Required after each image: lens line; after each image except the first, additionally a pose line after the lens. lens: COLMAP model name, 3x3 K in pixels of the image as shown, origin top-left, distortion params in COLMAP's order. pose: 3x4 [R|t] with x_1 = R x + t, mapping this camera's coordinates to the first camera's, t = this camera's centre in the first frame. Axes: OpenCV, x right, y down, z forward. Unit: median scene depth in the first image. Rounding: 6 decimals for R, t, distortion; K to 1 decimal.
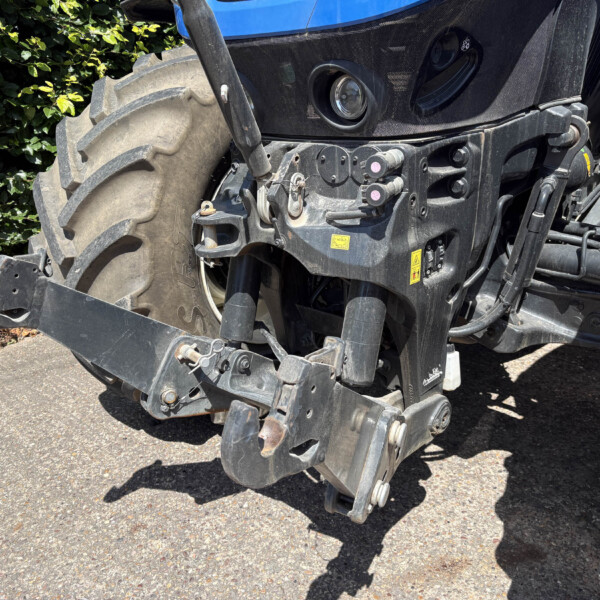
lens RADIAL K [[604.0, 0, 302.9], [0, 604.0, 300.4], [0, 0, 1]] dist [0.018107, 0.006431]
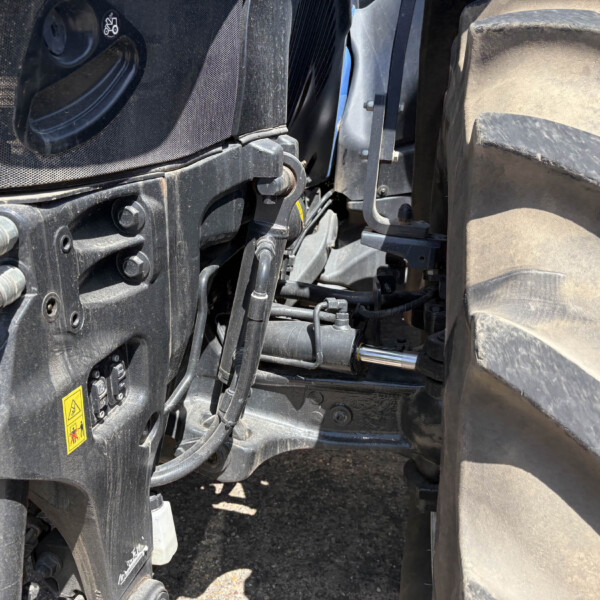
lens RADIAL K [[604.0, 0, 302.9], [0, 604.0, 300.4], [0, 0, 1]] dist [0.018107, 0.006431]
pose [[0.879003, -0.108044, 0.464414, 0.116774], [0.128614, 0.991613, -0.012736, -0.121548], [-0.459142, 0.070926, 0.885527, 0.379062]]
